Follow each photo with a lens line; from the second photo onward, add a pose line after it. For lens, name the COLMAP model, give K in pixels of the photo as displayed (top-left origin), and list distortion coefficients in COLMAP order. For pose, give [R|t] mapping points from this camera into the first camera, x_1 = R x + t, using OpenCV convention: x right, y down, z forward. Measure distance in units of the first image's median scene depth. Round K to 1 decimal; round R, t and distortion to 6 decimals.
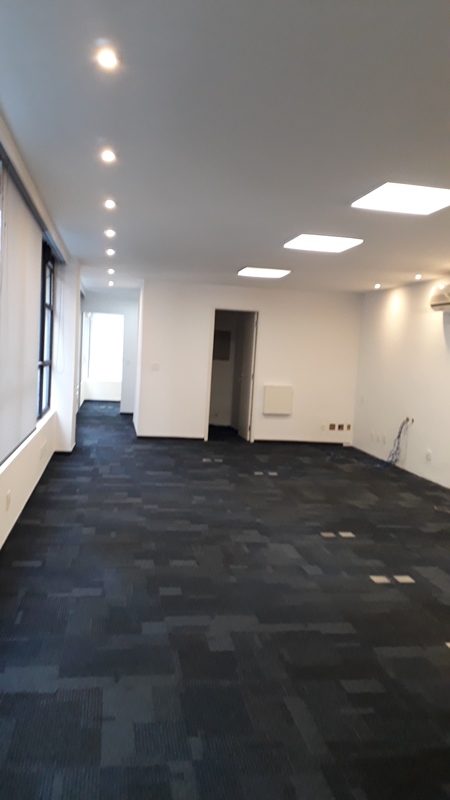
lens RADIAL K [[620.6, 0, 225.0], [0, 620.6, 400.0], [0, 0, 1]] dist [0.178975, -0.002640]
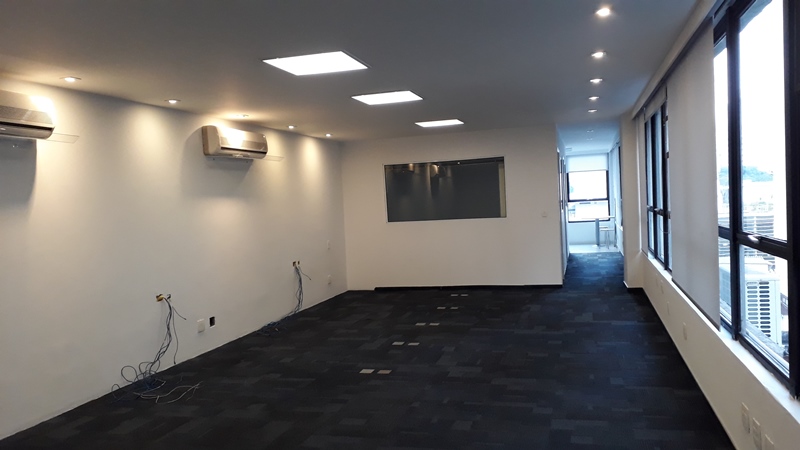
lens RADIAL K [[634.3, 0, 400.0], [0, 634.3, 225.0], [0, 0, 1]] dist [0.089416, -0.007916]
pose [[-0.897674, -0.027829, 0.439781, -0.246027], [0.036300, 0.989942, 0.136738, -0.135022], [-0.439163, 0.138710, -0.887635, 1.422829]]
